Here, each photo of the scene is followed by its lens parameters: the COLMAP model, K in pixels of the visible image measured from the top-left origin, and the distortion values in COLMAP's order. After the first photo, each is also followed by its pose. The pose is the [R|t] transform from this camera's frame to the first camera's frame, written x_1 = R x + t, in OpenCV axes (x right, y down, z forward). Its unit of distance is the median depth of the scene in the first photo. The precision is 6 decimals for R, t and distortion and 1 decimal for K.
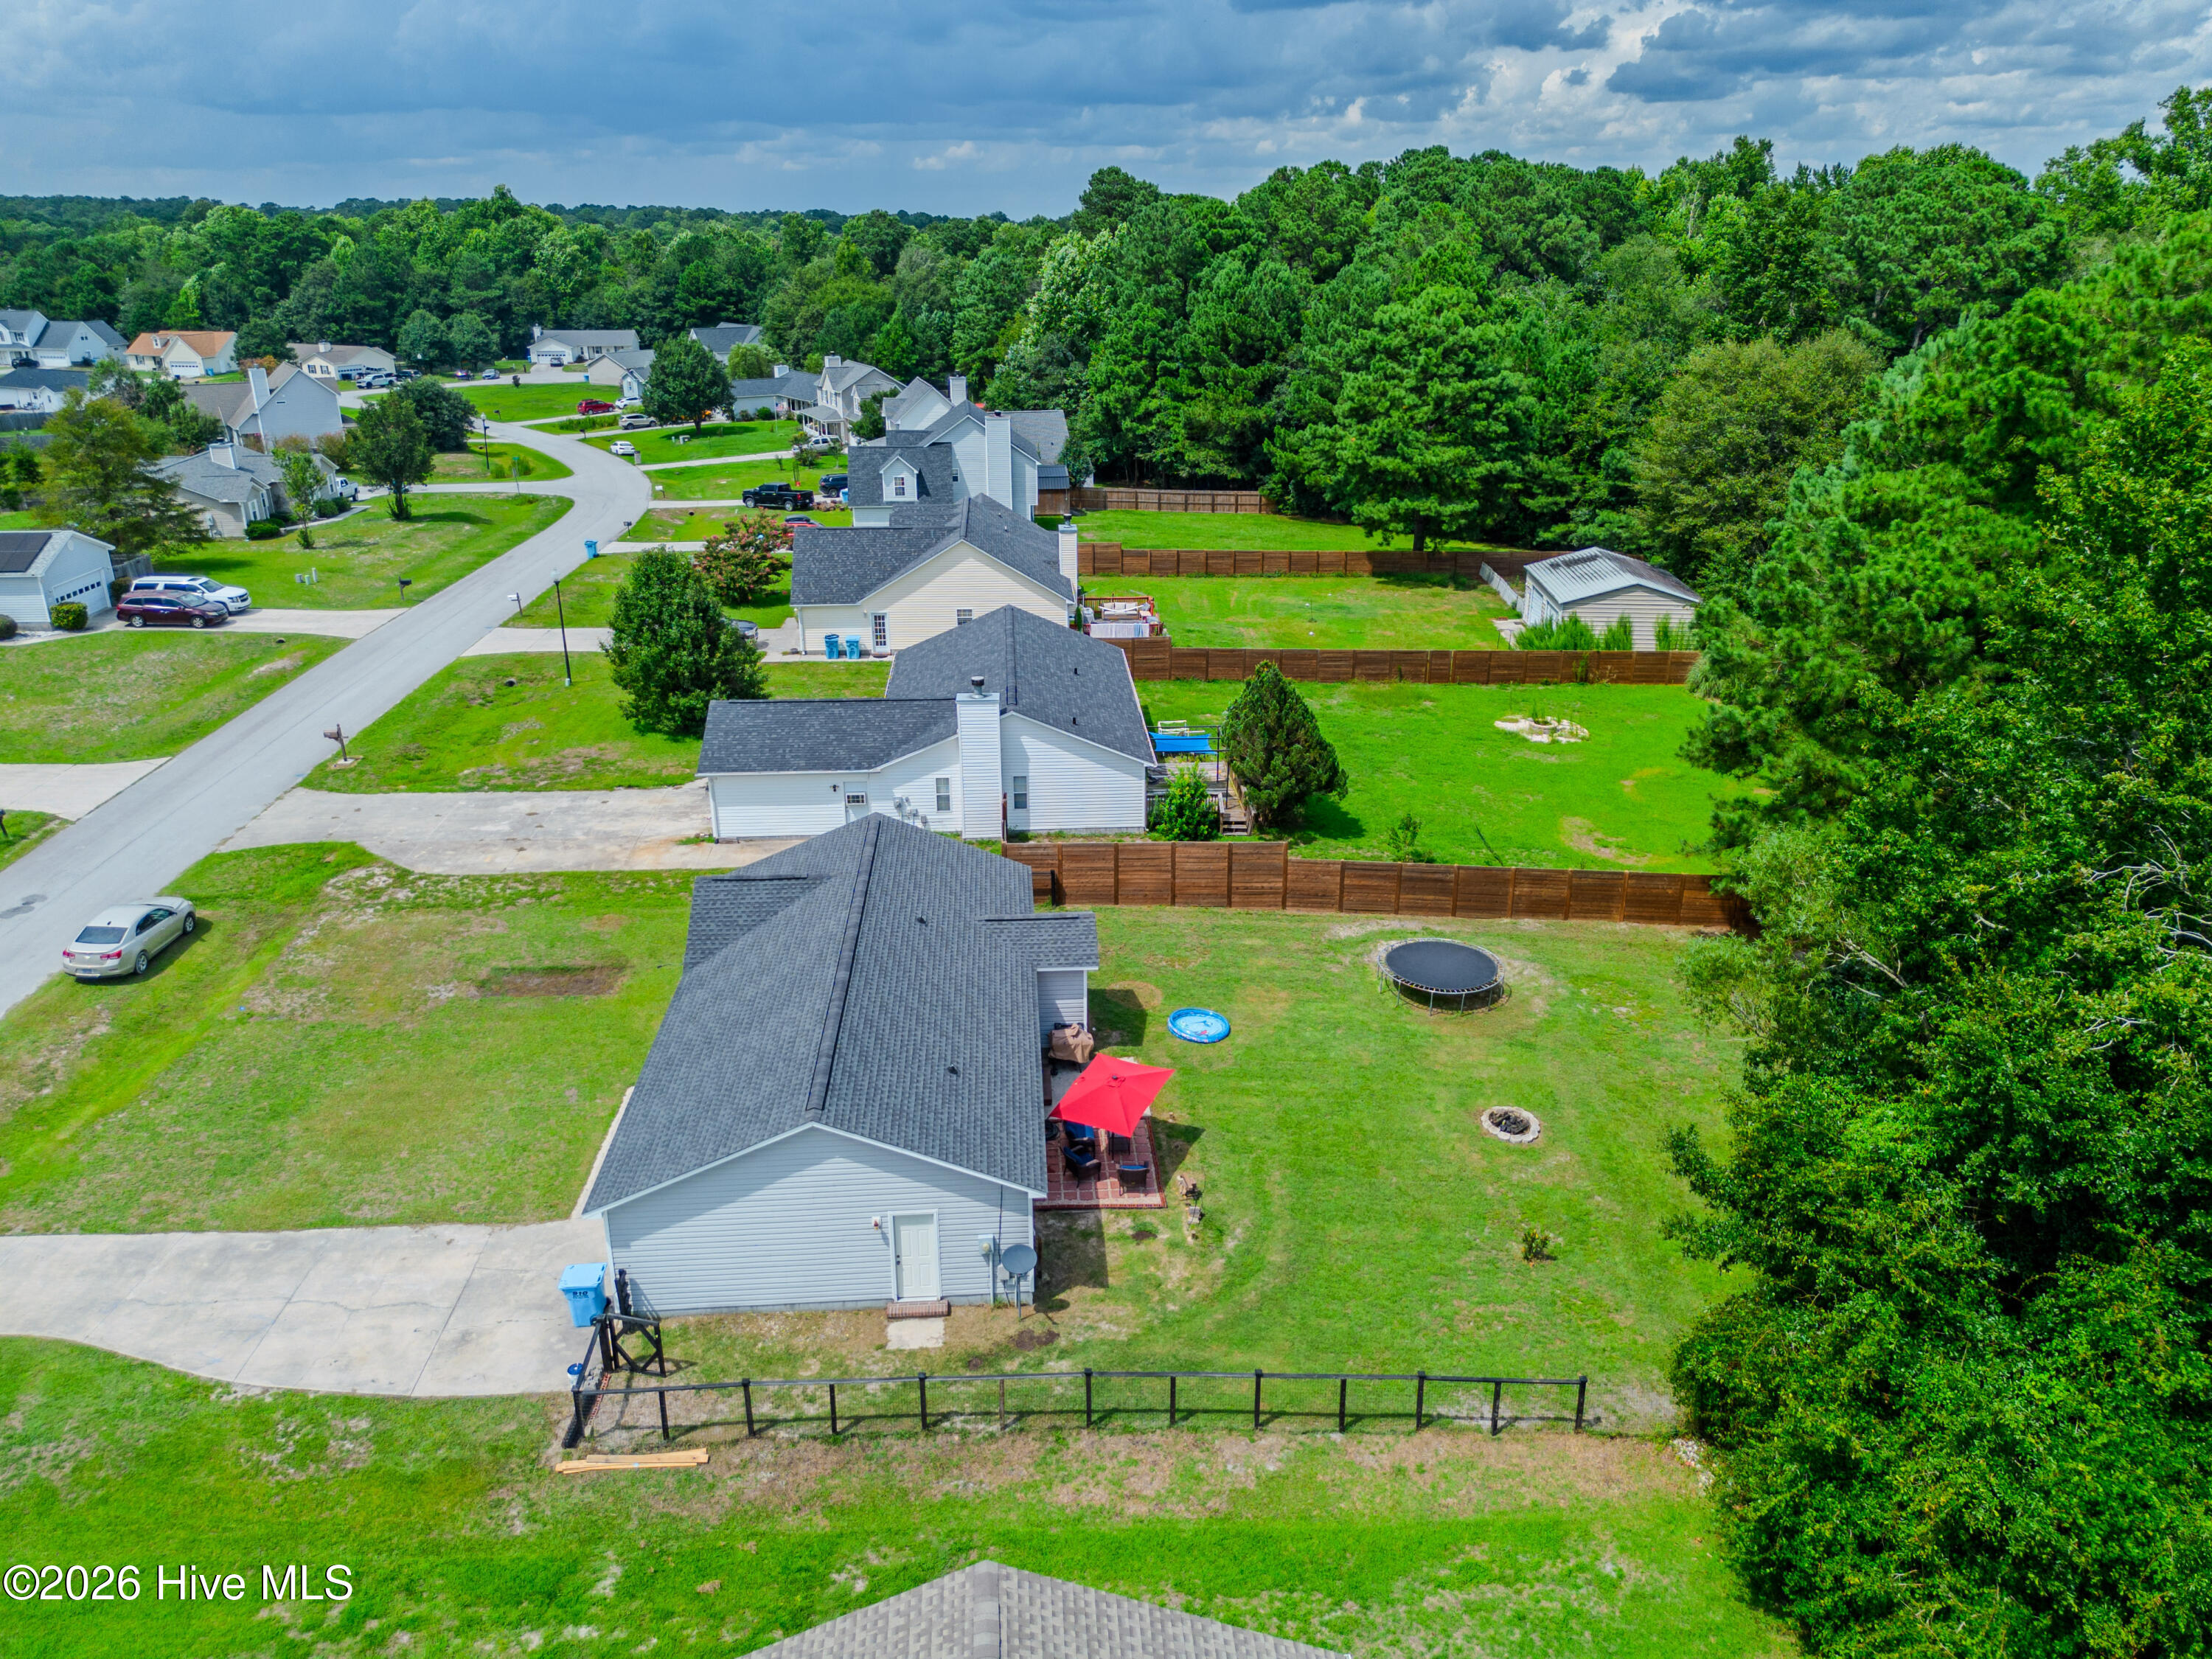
lens RADIAL K [[1576.4, 0, 1114.6], [0, 1576.4, 836.0], [0, 0, 1]] dist [0.063112, -0.056033]
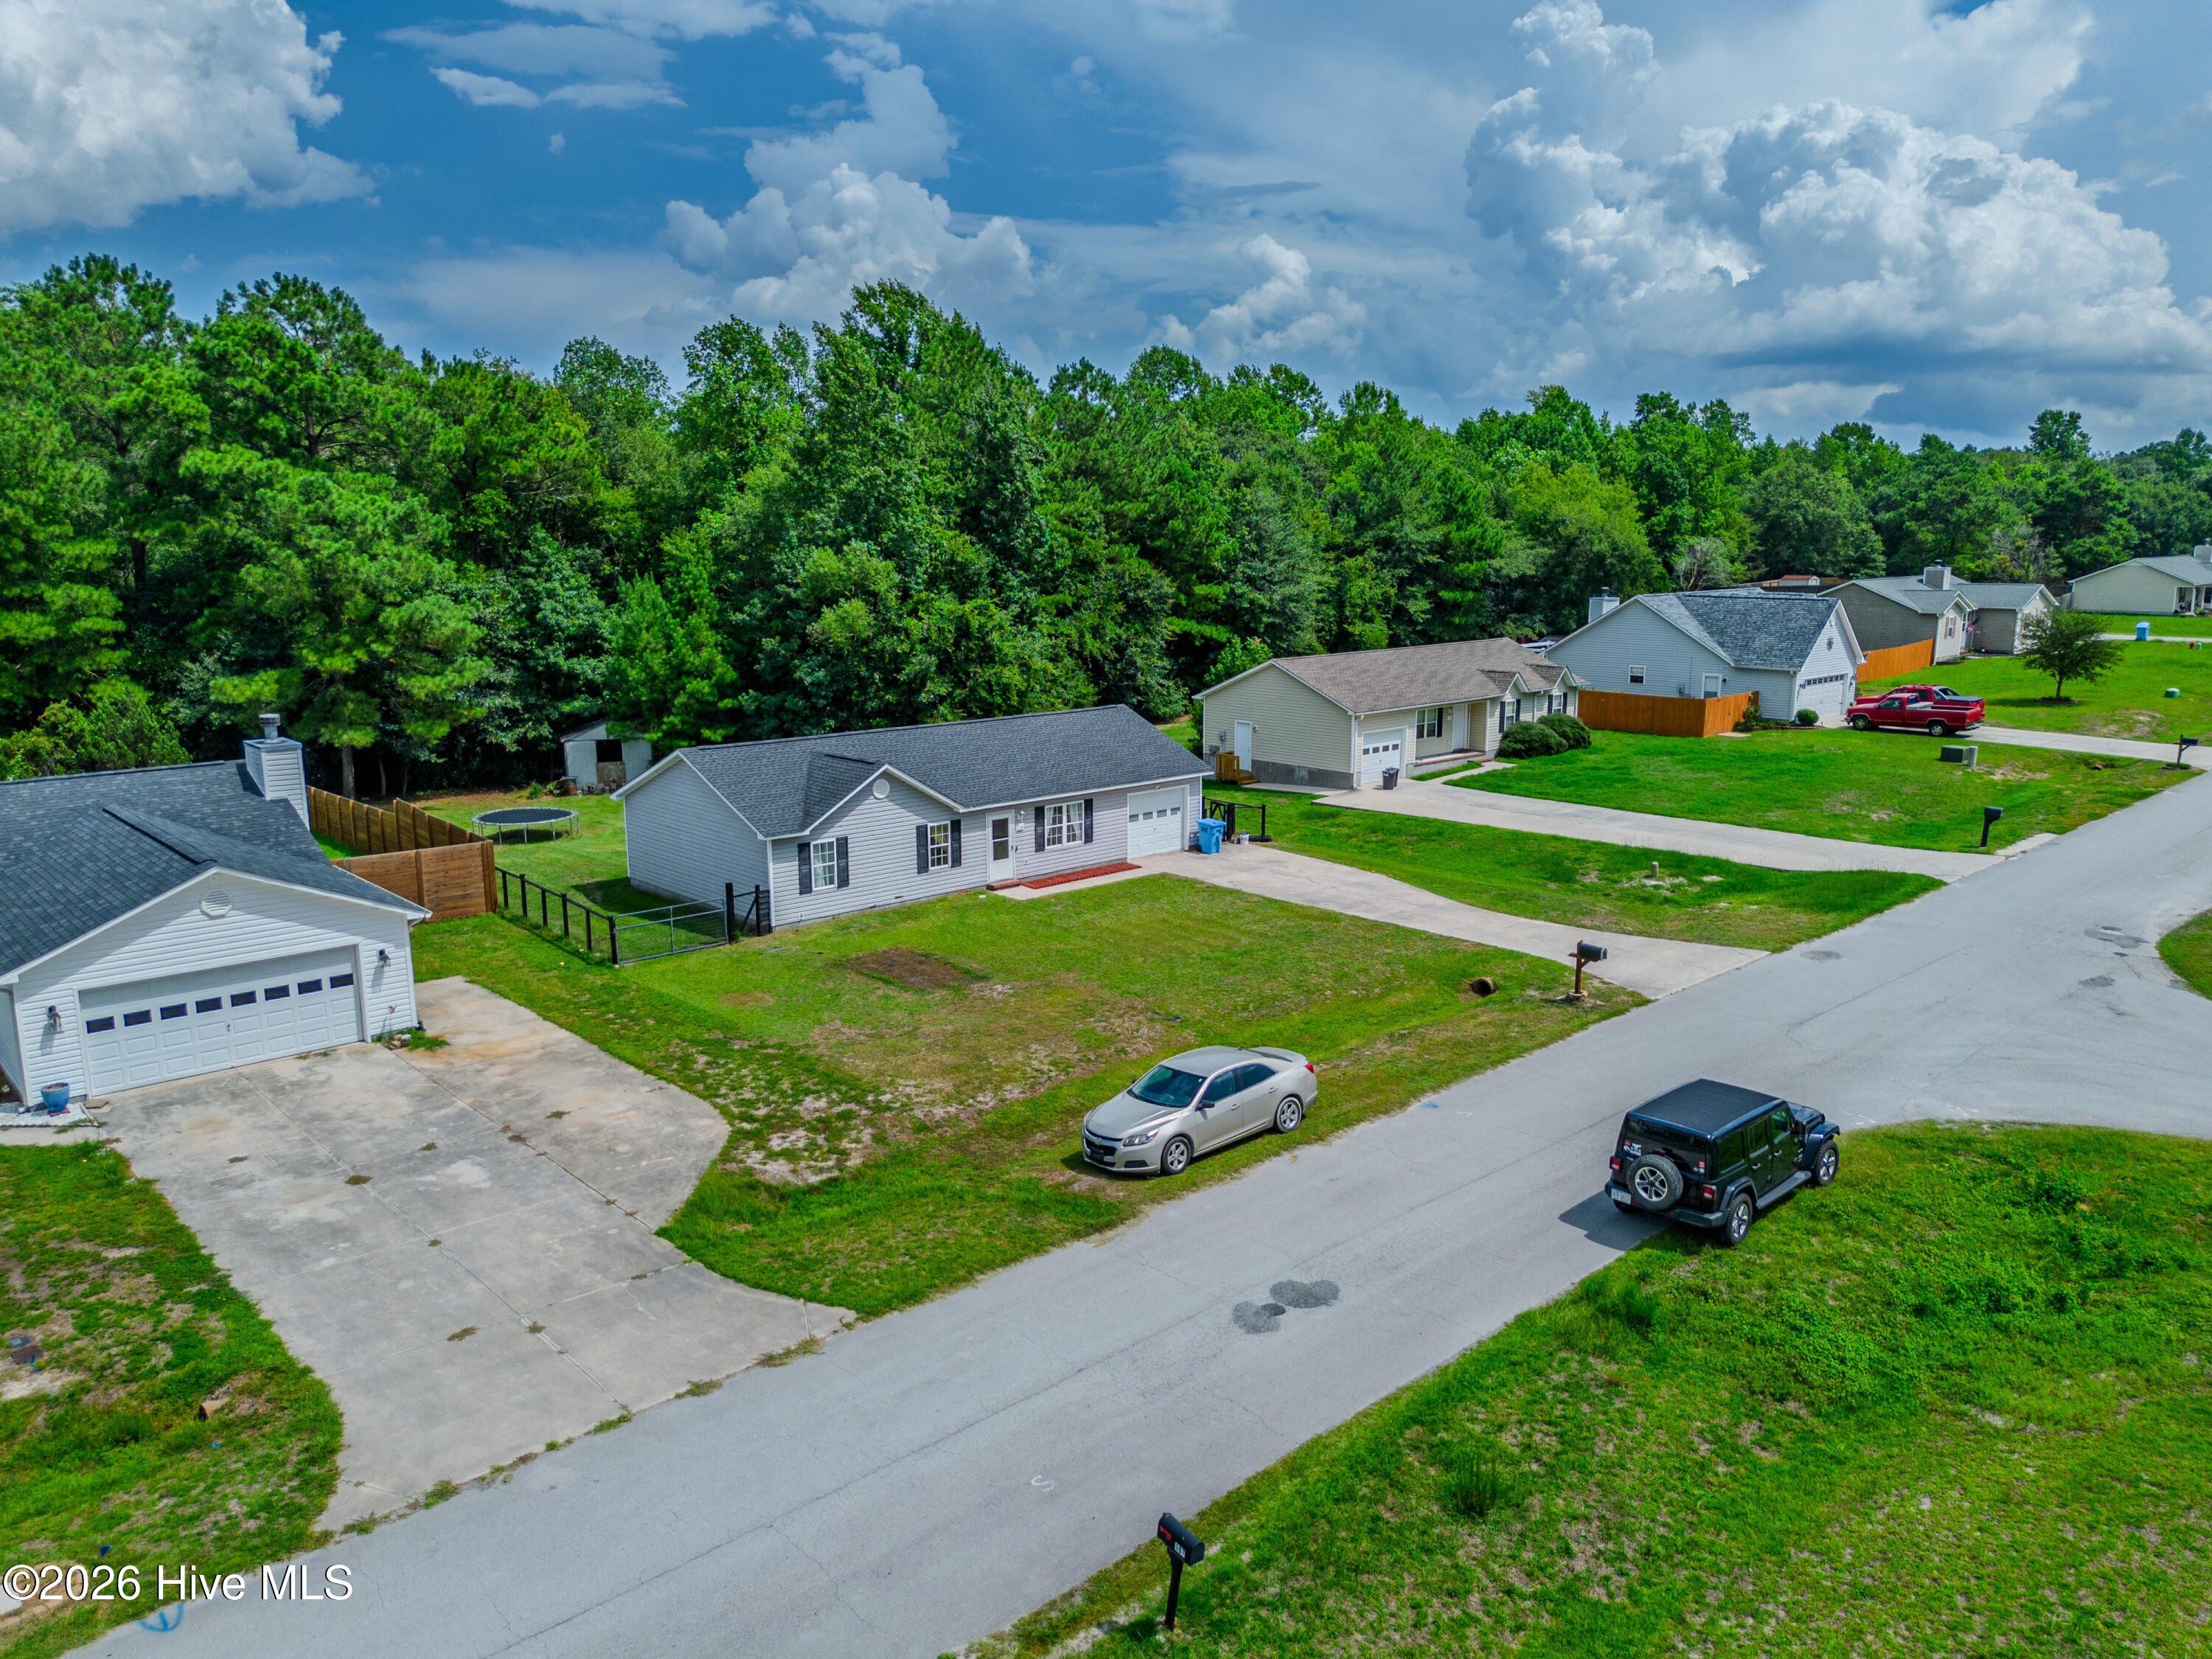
lens RADIAL K [[1576.4, 0, 1117.0], [0, 1576.4, 823.1], [0, 0, 1]] dist [0.063112, -0.056033]
pose [[-0.624122, -0.143109, 0.768109, -0.874159], [0.283668, 0.874500, 0.393425, -0.229021], [-0.728014, 0.463433, -0.505199, 1.079271]]
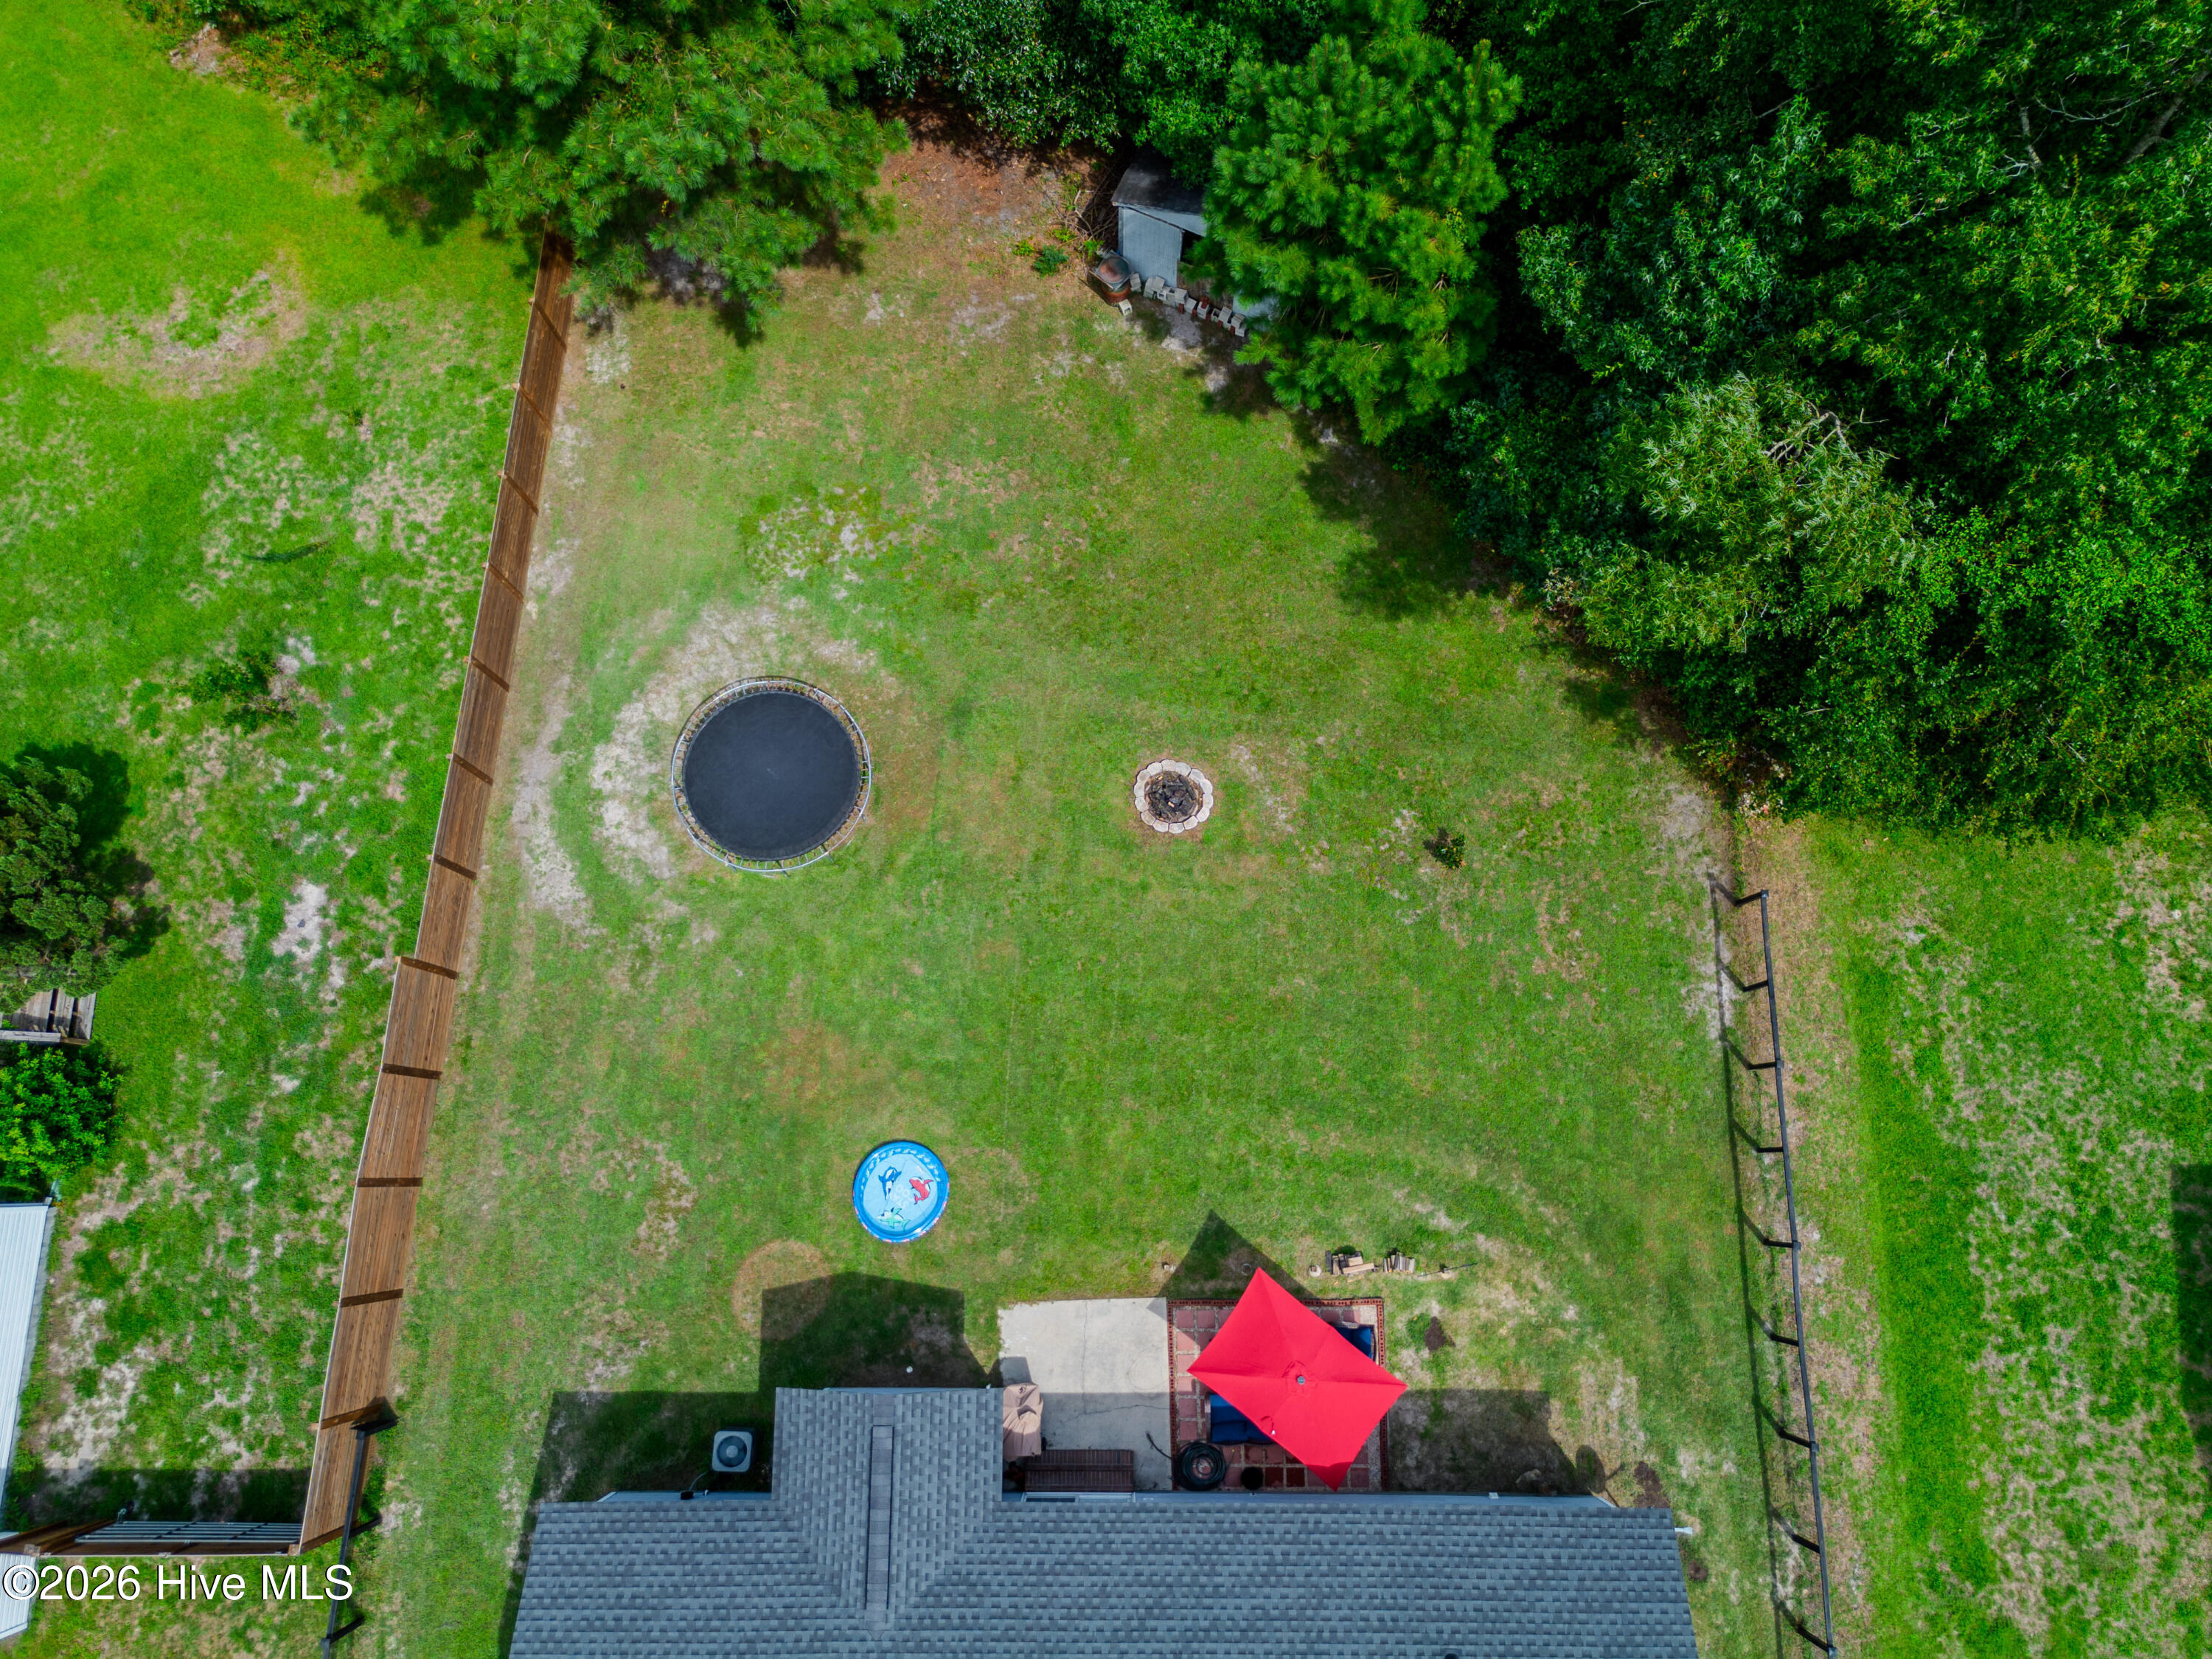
lens RADIAL K [[1576.4, 0, 1115.7], [0, 1576.4, 834.7], [0, 0, 1]] dist [0.063112, -0.056033]
pose [[0.074280, -0.974174, 0.213231, 0.050453], [0.359307, 0.225605, 0.905539, -0.358240], [-0.930258, 0.009352, 0.366786, 0.536000]]
